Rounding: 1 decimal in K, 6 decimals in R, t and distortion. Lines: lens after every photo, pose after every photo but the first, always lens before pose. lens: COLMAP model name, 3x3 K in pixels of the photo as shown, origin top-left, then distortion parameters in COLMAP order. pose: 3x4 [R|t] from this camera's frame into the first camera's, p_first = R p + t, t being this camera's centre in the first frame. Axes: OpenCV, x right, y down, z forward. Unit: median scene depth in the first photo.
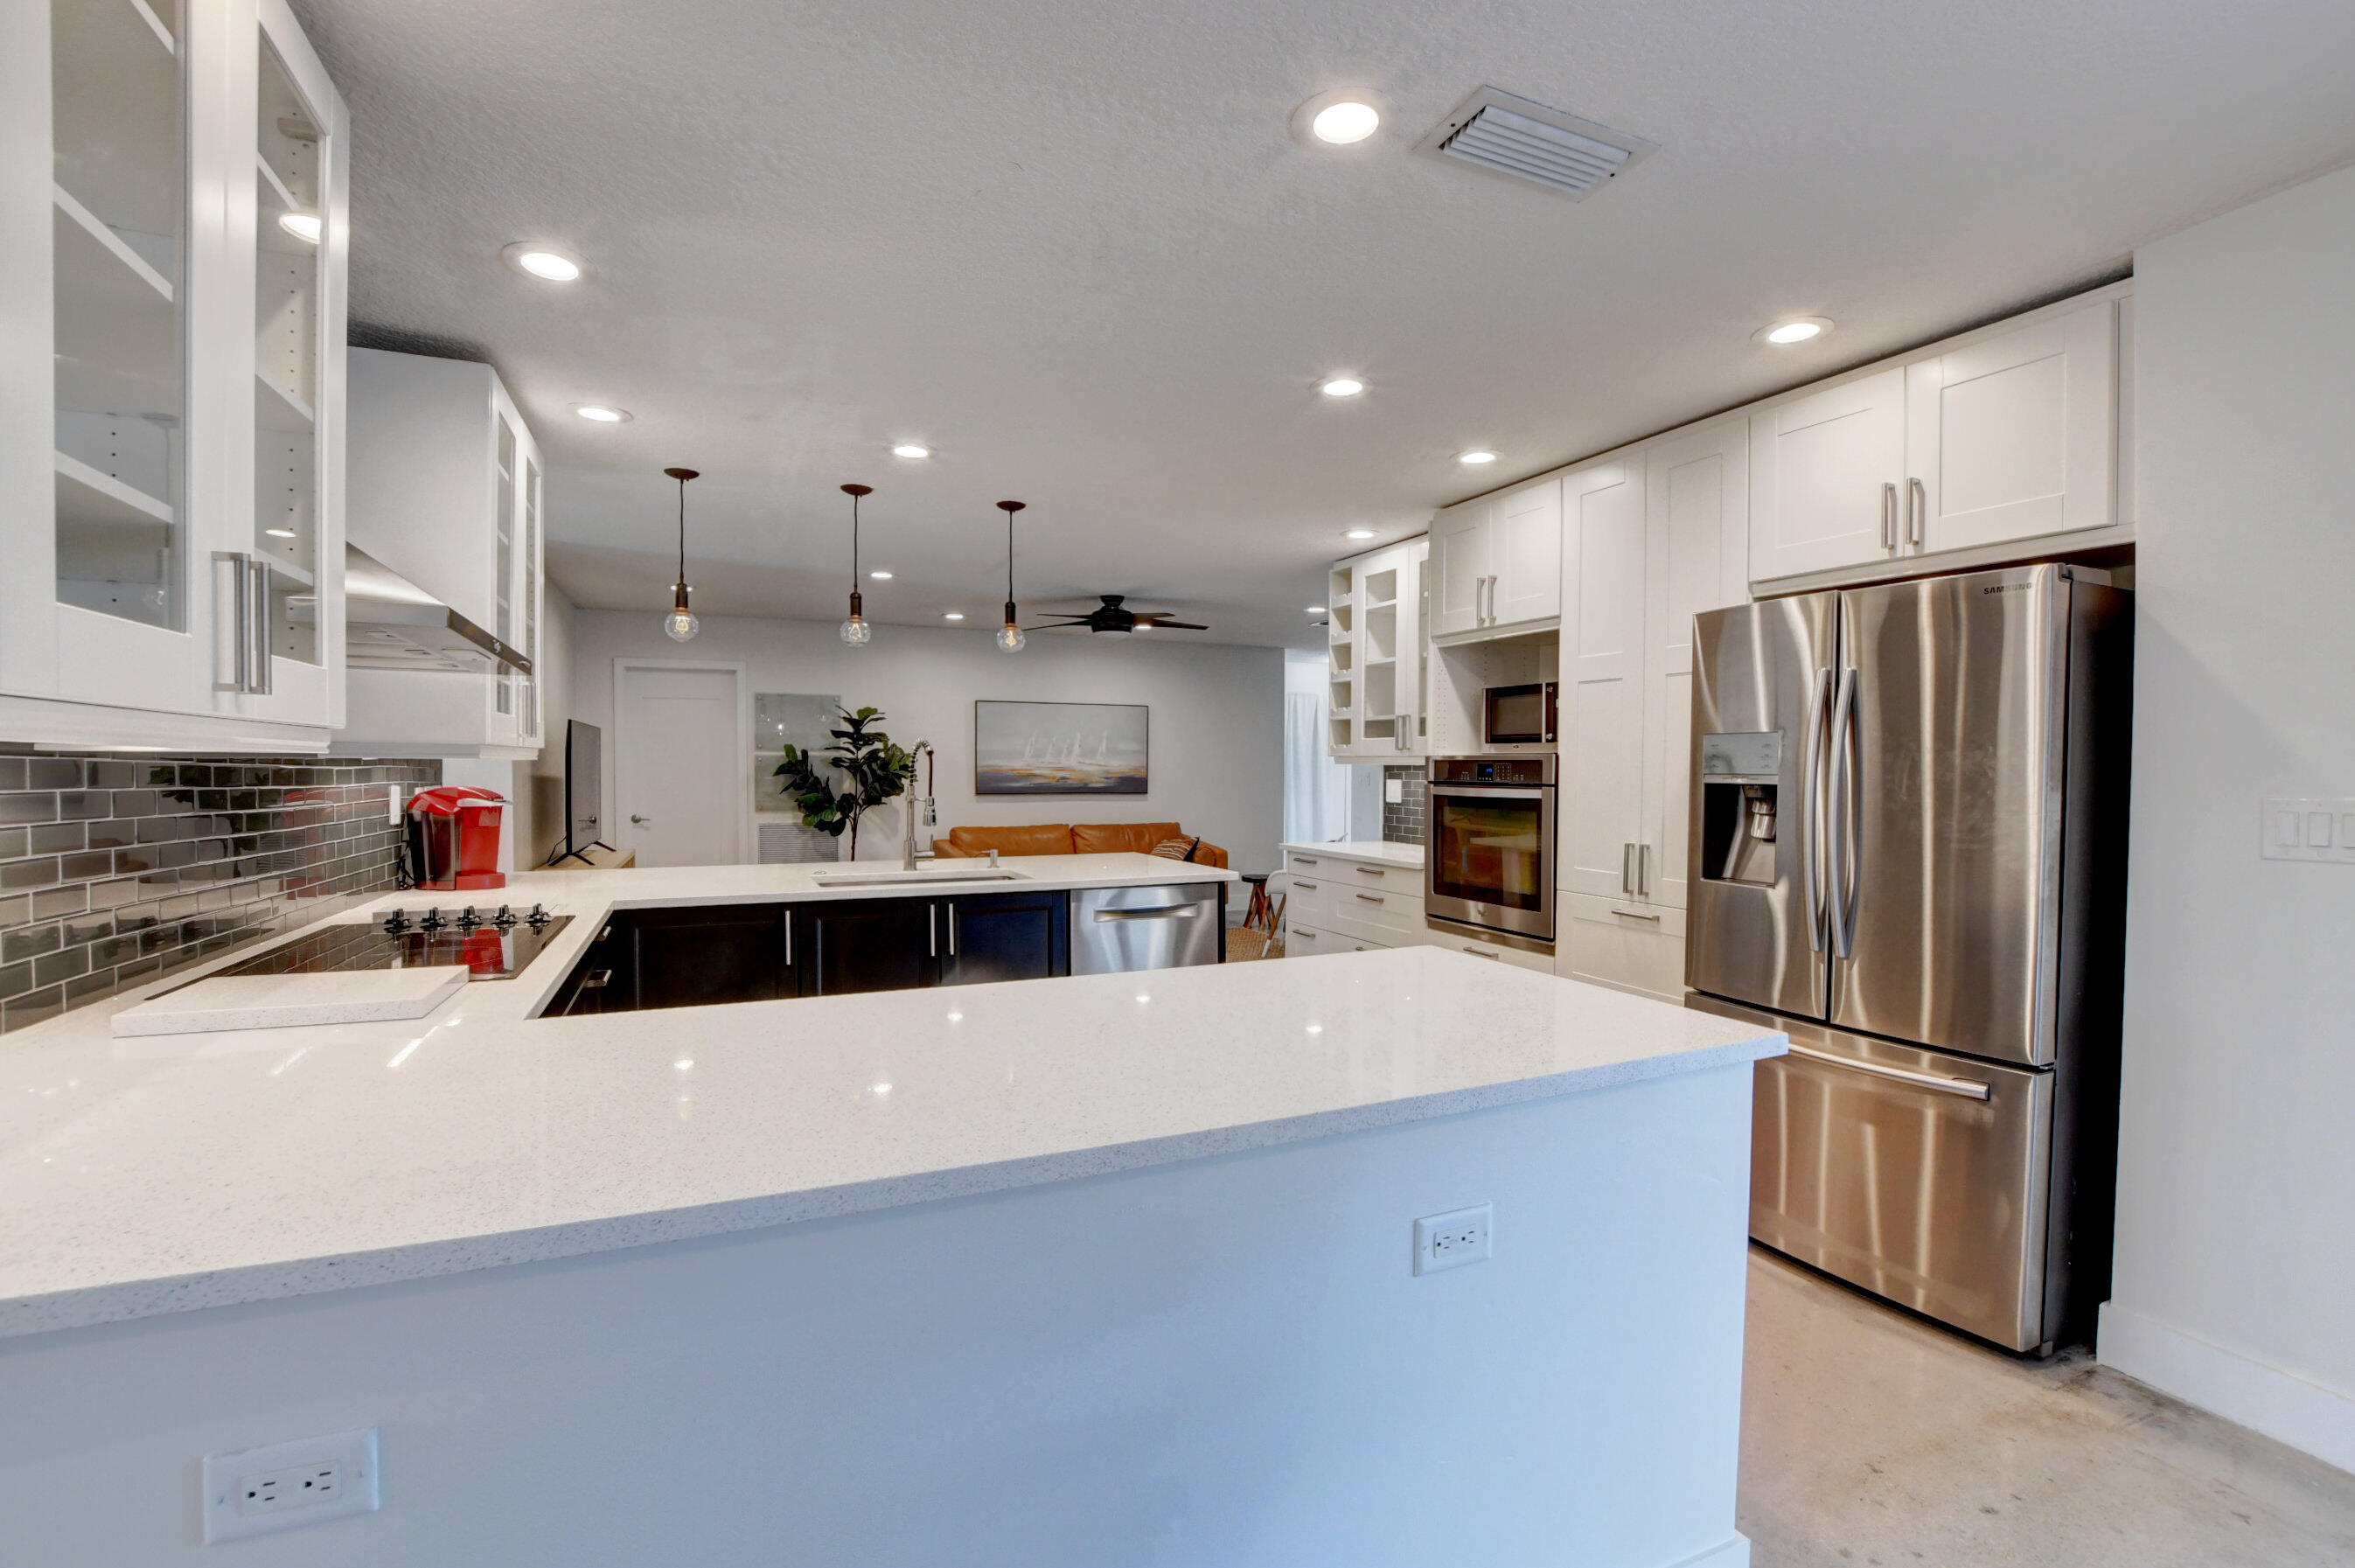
lens RADIAL K [[1035.8, 0, 1175.2], [0, 1035.8, 793.1], [0, 0, 1]] dist [-0.027574, 0.001026]
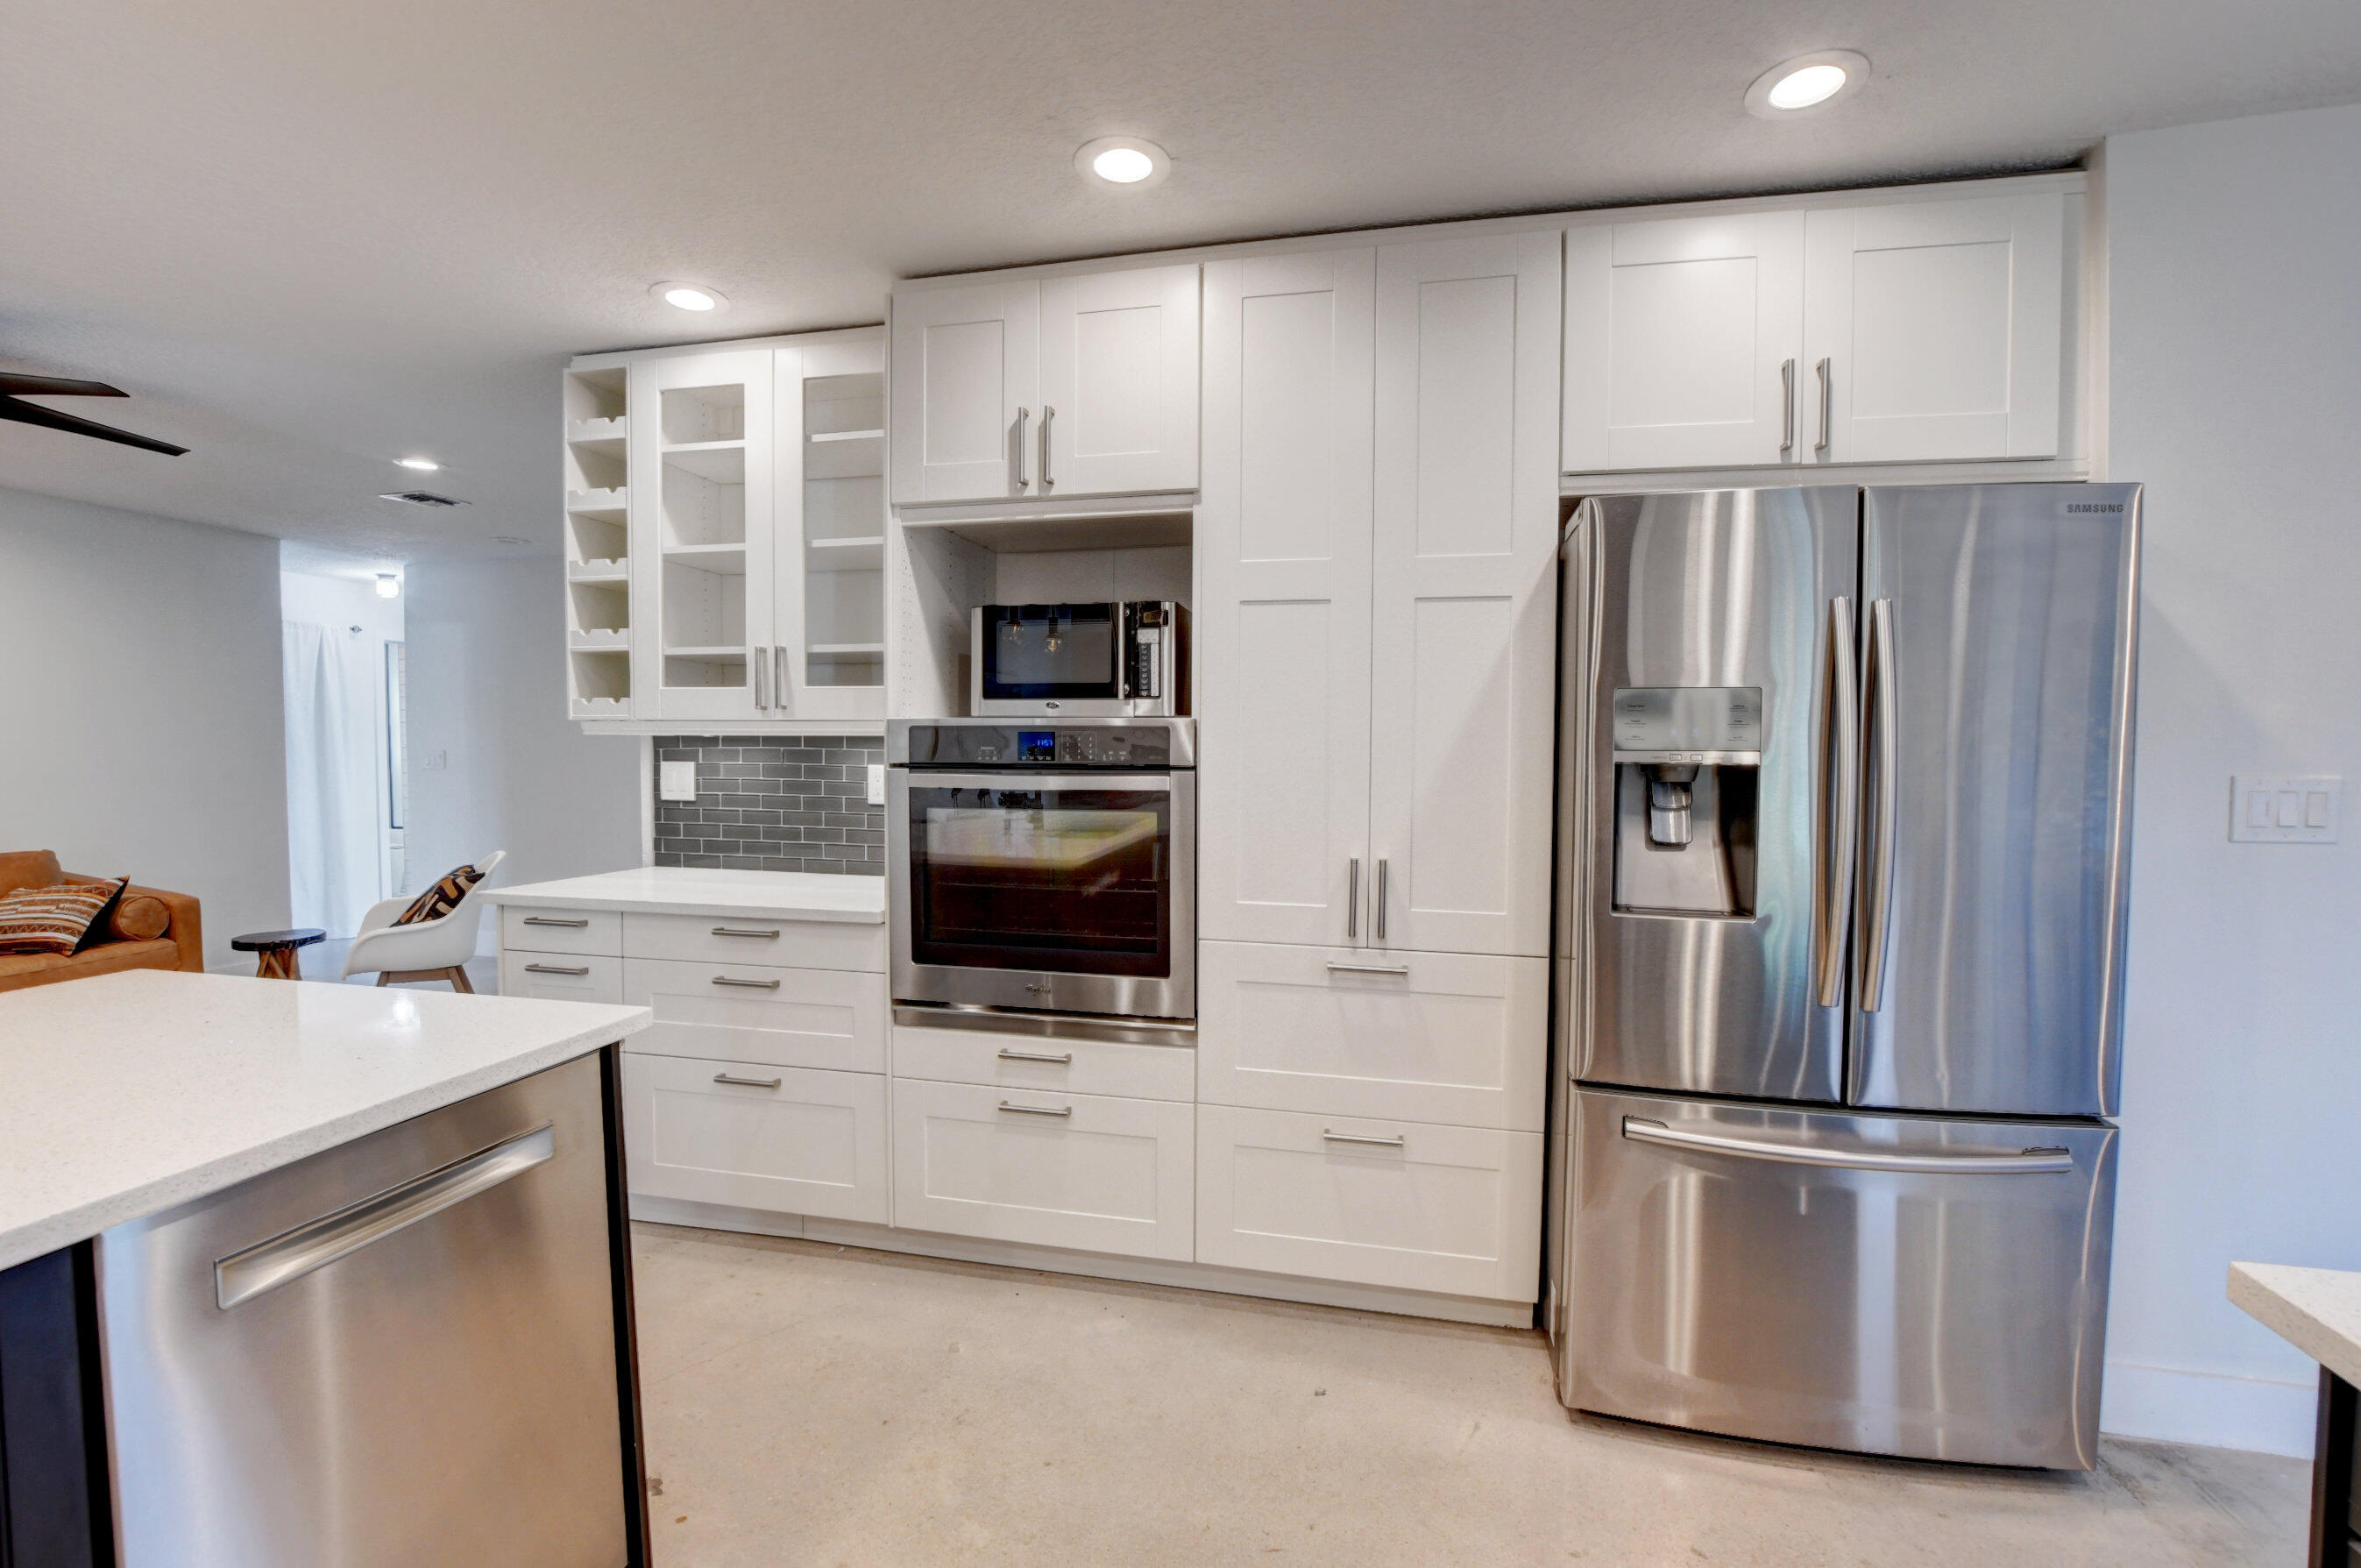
lens RADIAL K [[1038.5, 0, 1178.2], [0, 1038.5, 793.1], [0, 0, 1]] dist [-0.027574, 0.001026]
pose [[0.606368, -0.034506, 0.794435, -0.115320], [0.017572, 0.999396, 0.029997, -0.010784], [-0.794990, -0.004229, 0.606608, 0.582606]]
